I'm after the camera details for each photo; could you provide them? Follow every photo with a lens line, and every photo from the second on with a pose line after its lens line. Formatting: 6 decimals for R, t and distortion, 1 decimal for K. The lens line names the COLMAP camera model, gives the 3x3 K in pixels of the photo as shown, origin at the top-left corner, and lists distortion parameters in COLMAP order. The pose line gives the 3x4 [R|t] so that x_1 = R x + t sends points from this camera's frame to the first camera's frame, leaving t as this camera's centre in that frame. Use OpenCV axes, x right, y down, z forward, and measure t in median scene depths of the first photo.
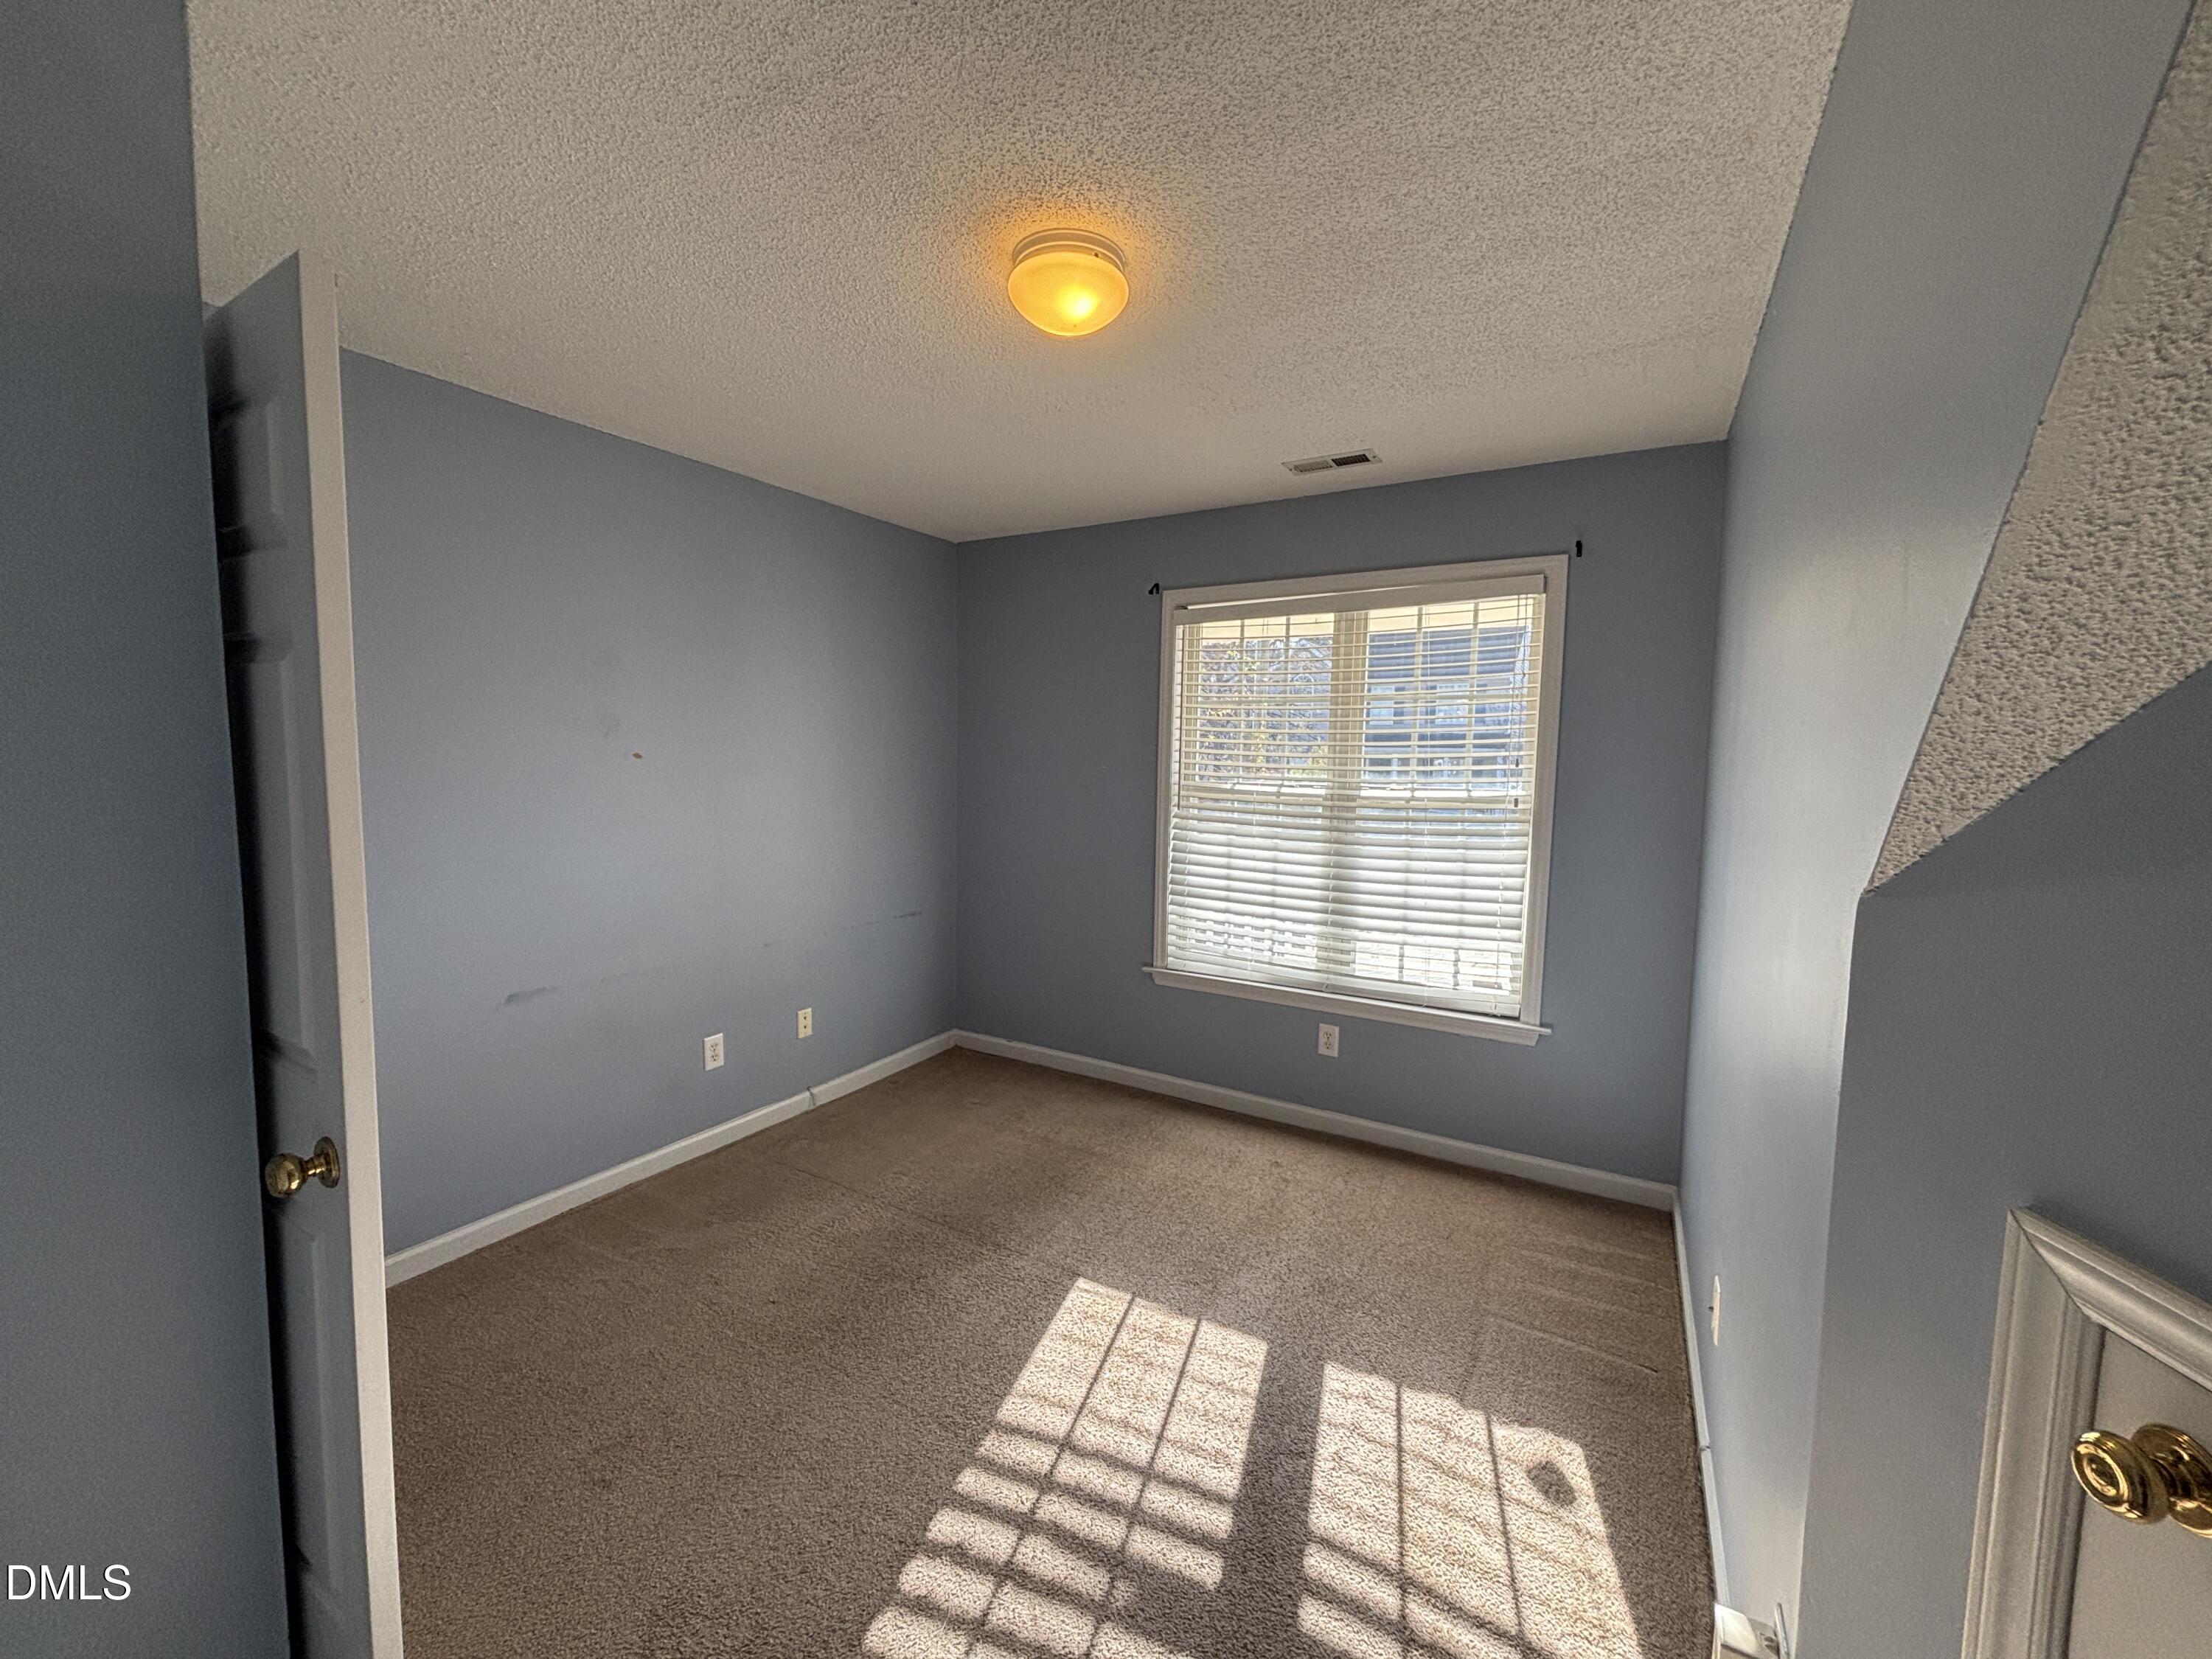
lens RADIAL K [[828.3, 0, 1106.0], [0, 828.3, 829.5], [0, 0, 1]] dist [-0.000098, -0.000019]
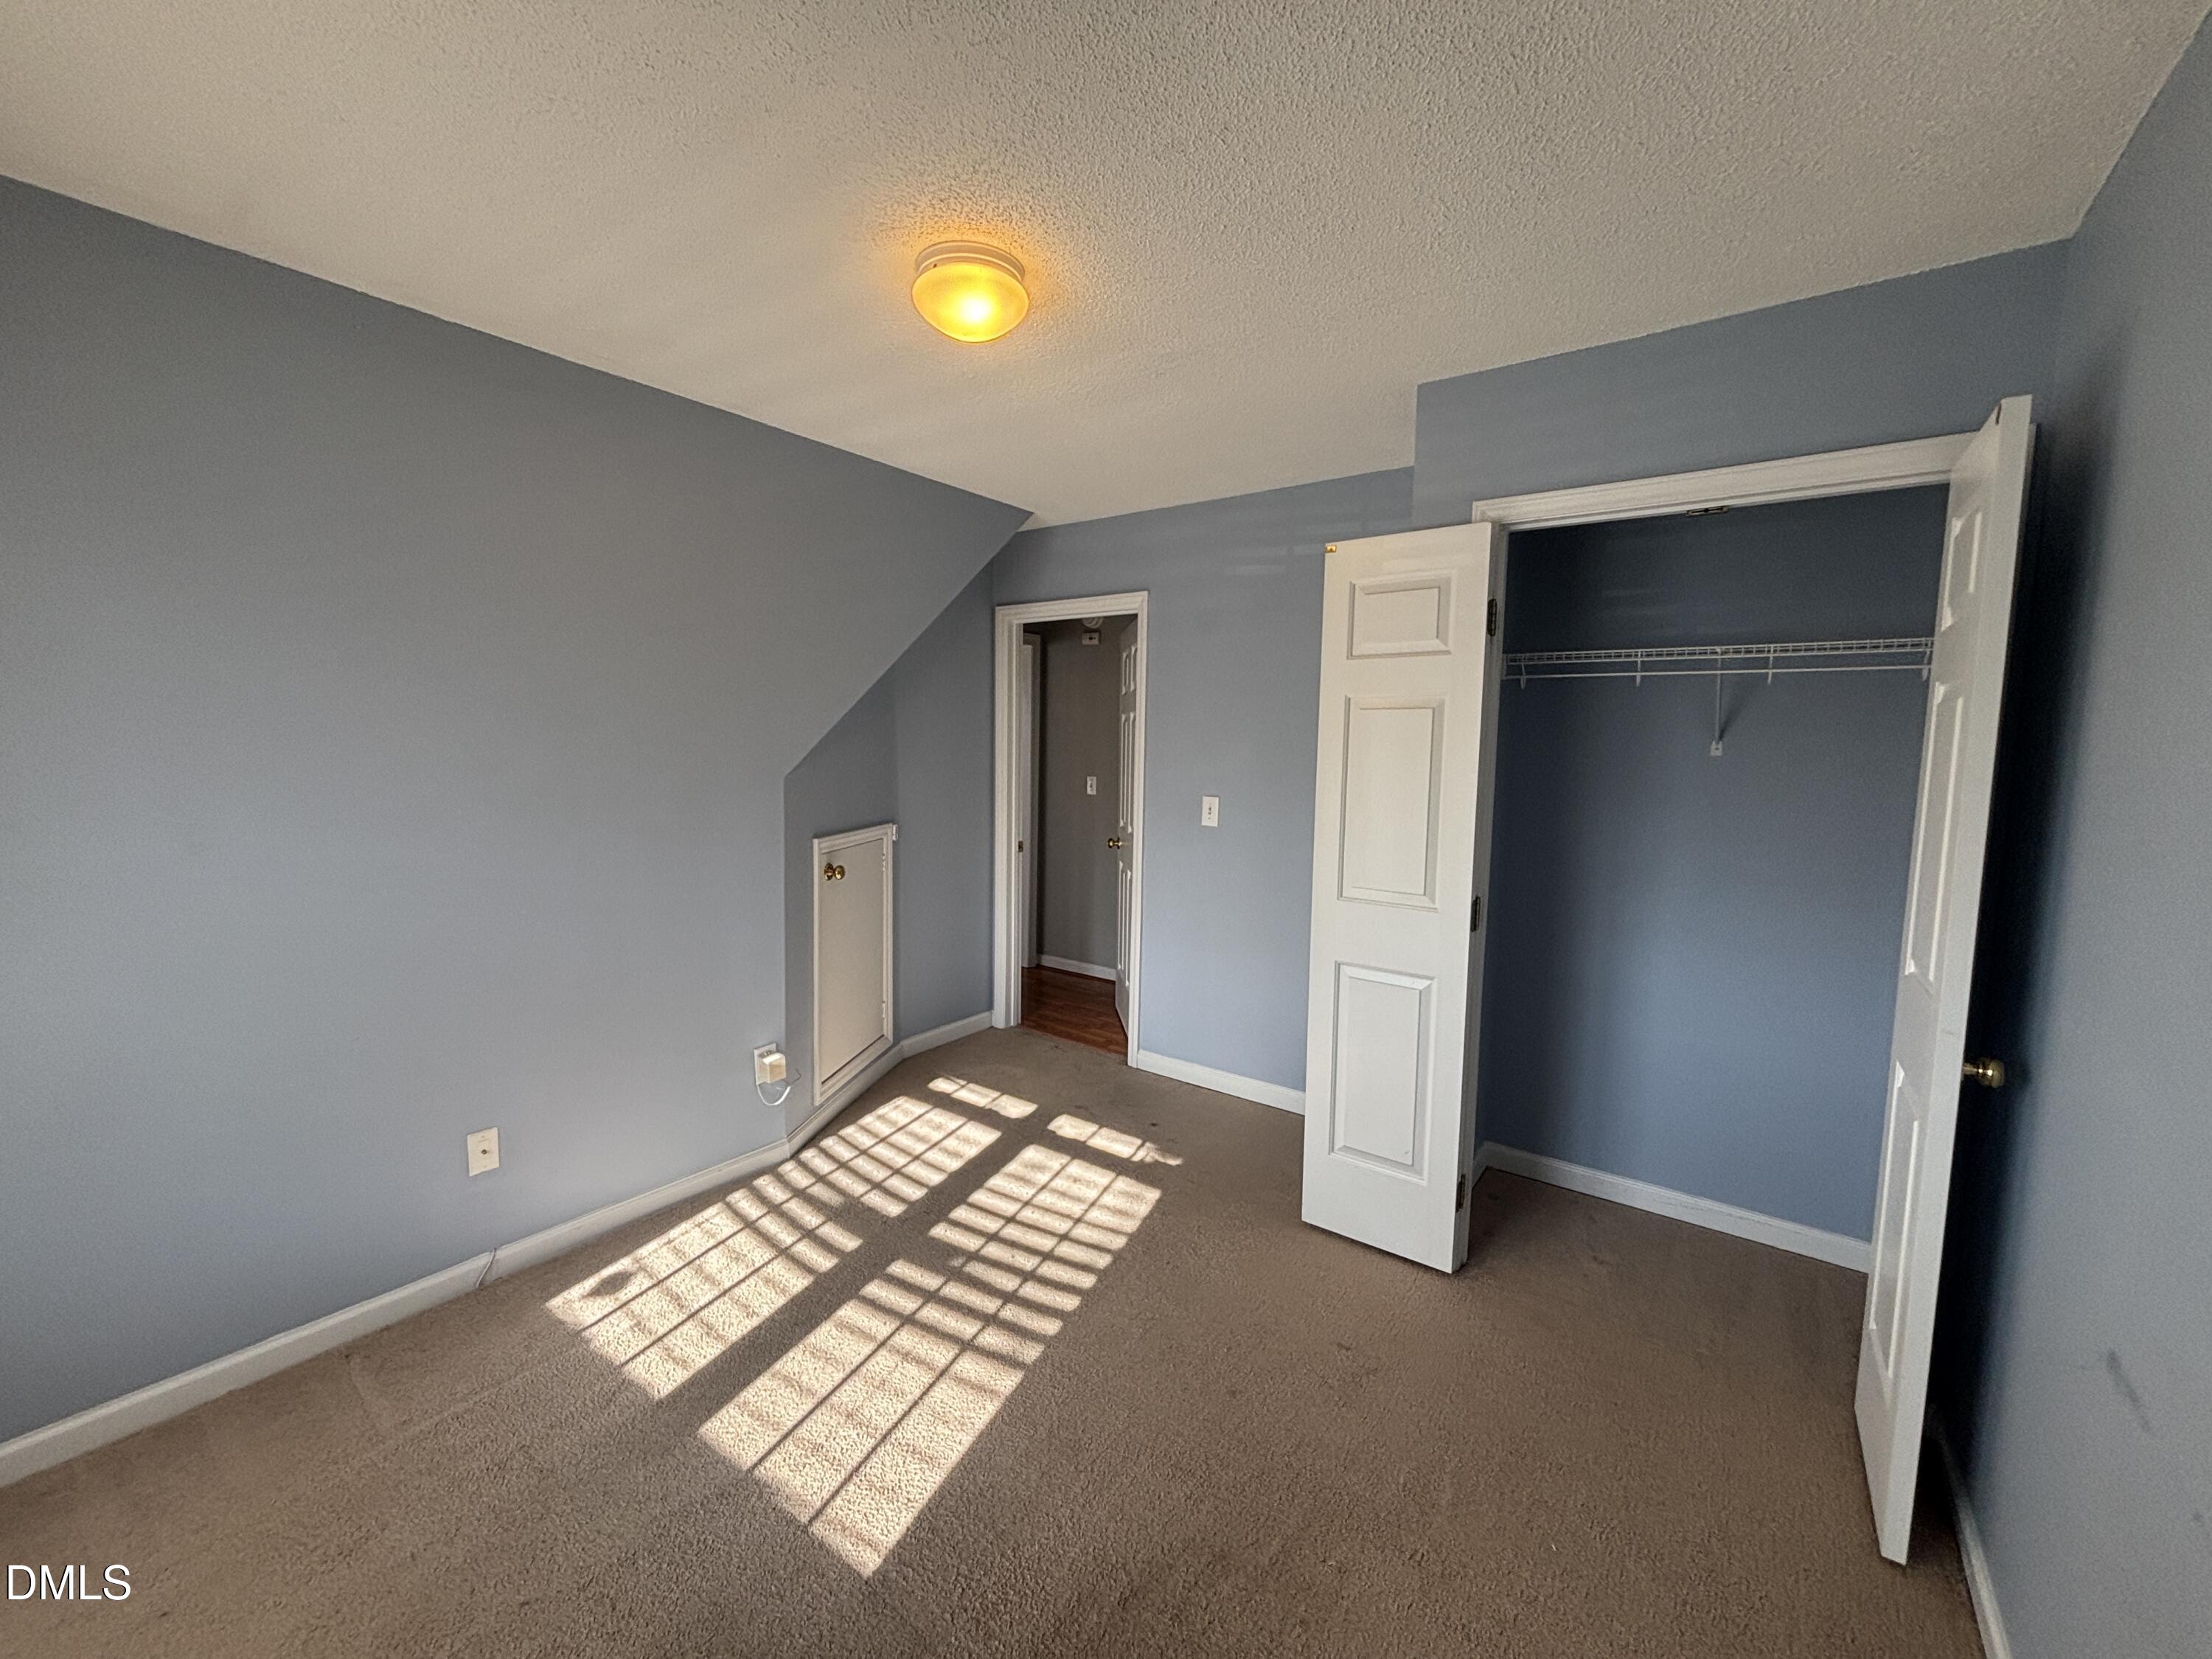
lens RADIAL K [[885.1, 0, 1109.3], [0, 885.1, 824.1], [0, 0, 1]] dist [0.002570, 0.000055]
pose [[-0.992925, -0.040359, 0.111676, -0.358786], [-0.020383, 0.984438, 0.174548, -0.181130], [-0.116982, 0.171037, -0.978295, 2.093353]]
